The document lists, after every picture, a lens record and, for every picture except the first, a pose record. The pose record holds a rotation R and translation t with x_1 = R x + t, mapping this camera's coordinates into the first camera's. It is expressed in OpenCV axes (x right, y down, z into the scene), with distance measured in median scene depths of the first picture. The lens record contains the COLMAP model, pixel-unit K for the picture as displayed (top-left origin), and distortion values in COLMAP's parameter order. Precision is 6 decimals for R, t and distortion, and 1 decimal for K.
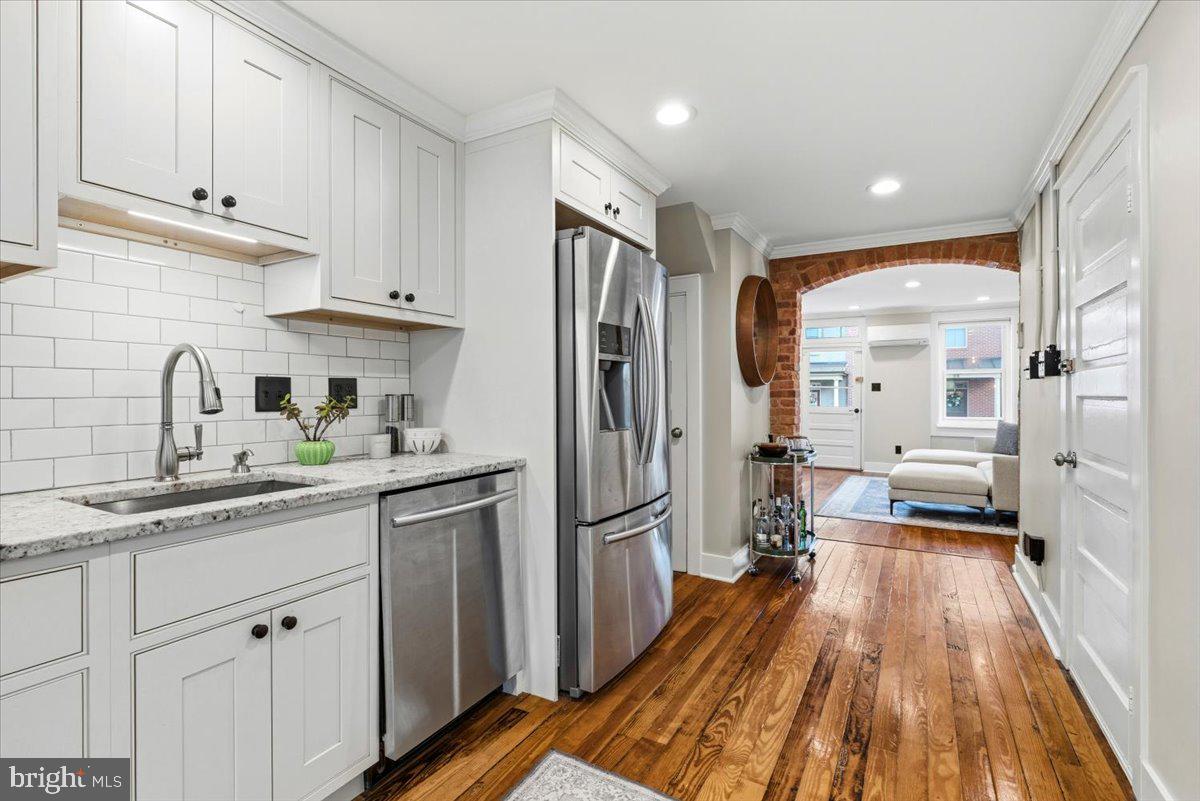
lens RADIAL K [[557.4, 0, 600.0], [0, 557.4, 400.5], [0, 0, 1]] dist [-0.005188, -0.000314]
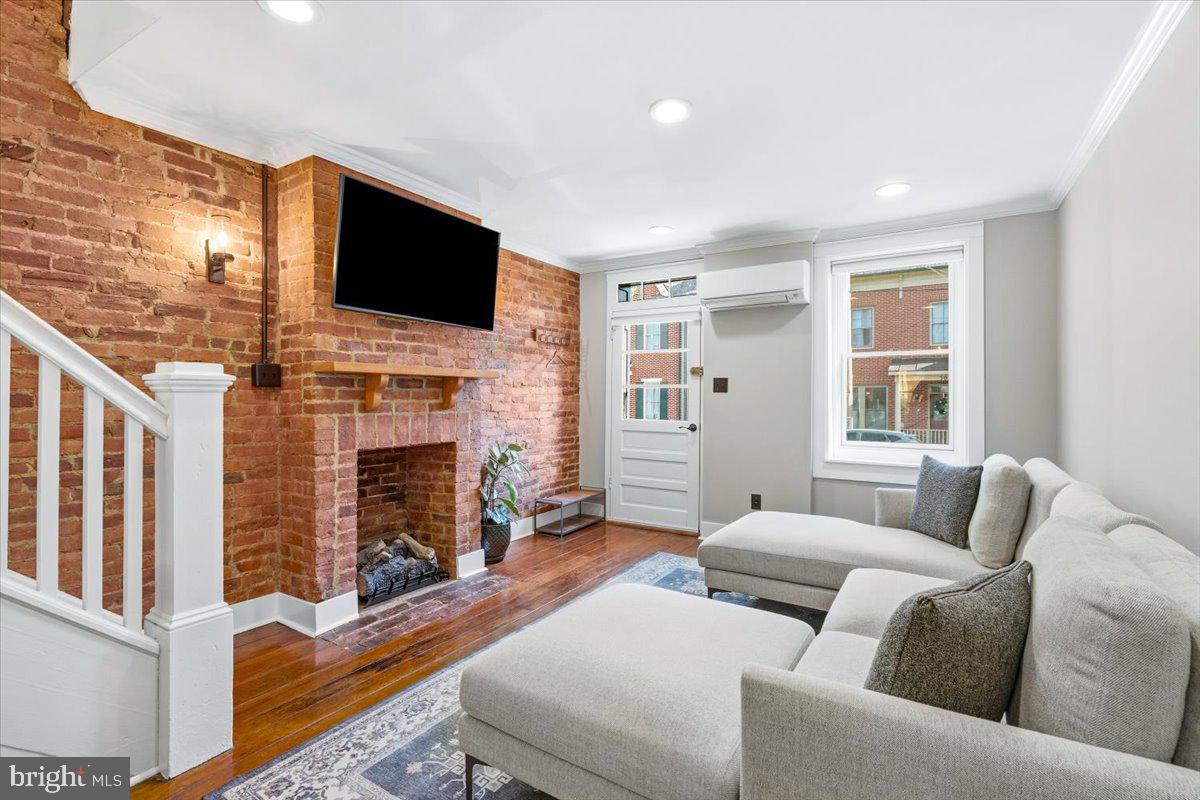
lens RADIAL K [[557.4, 0, 600.0], [0, 557.4, 400.0], [0, 0, 1]] dist [-0.005188, -0.000314]
pose [[0.999845, 0.002917, -0.017385, 1.510802], [-0.003083, 0.999950, -0.009510, -0.015313], [0.017356, 0.009562, 0.999804, 1.757570]]
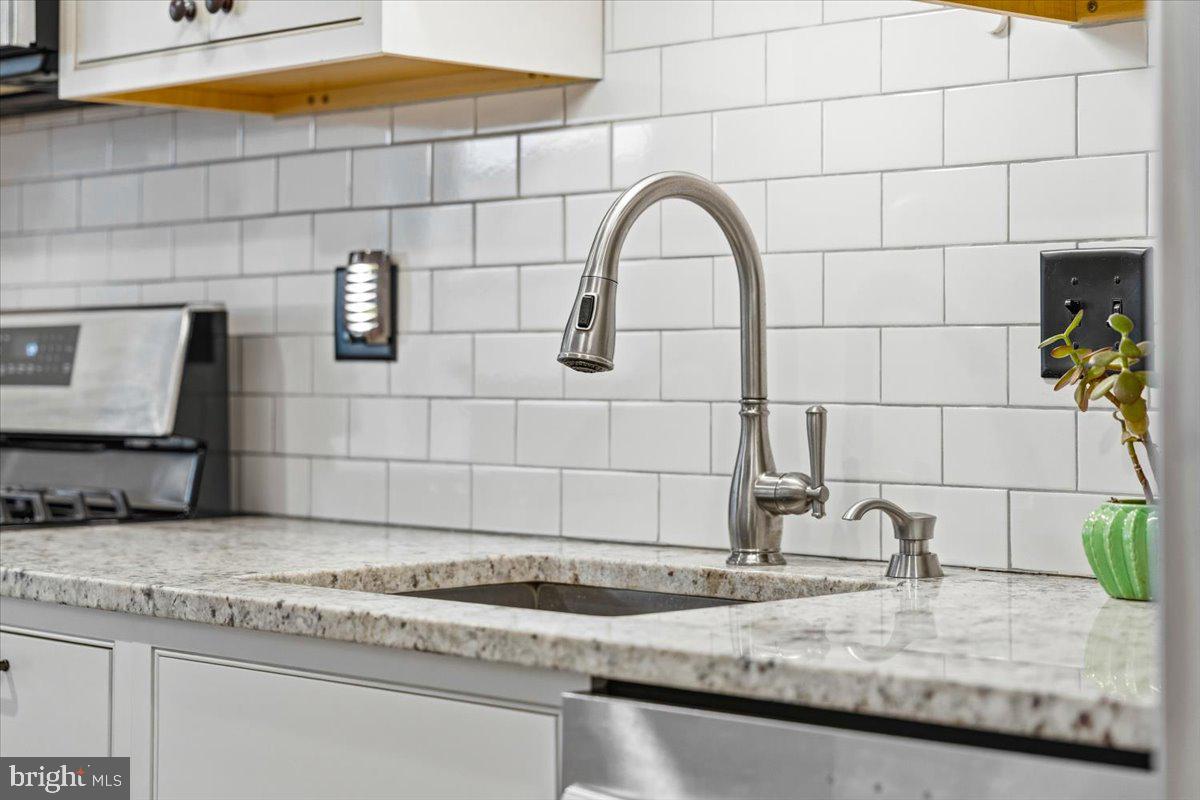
lens RADIAL K [[2356.7, 0, 599.9], [0, 2356.7, 284.8], [0, 0, 1]] dist [-0.011363, 0.027179]
pose [[-0.272275, -0.029728, -0.961760, 0.501444], [-0.010822, 0.999554, -0.027833, 0.007807], [0.962159, 0.002830, -0.272476, 0.963463]]
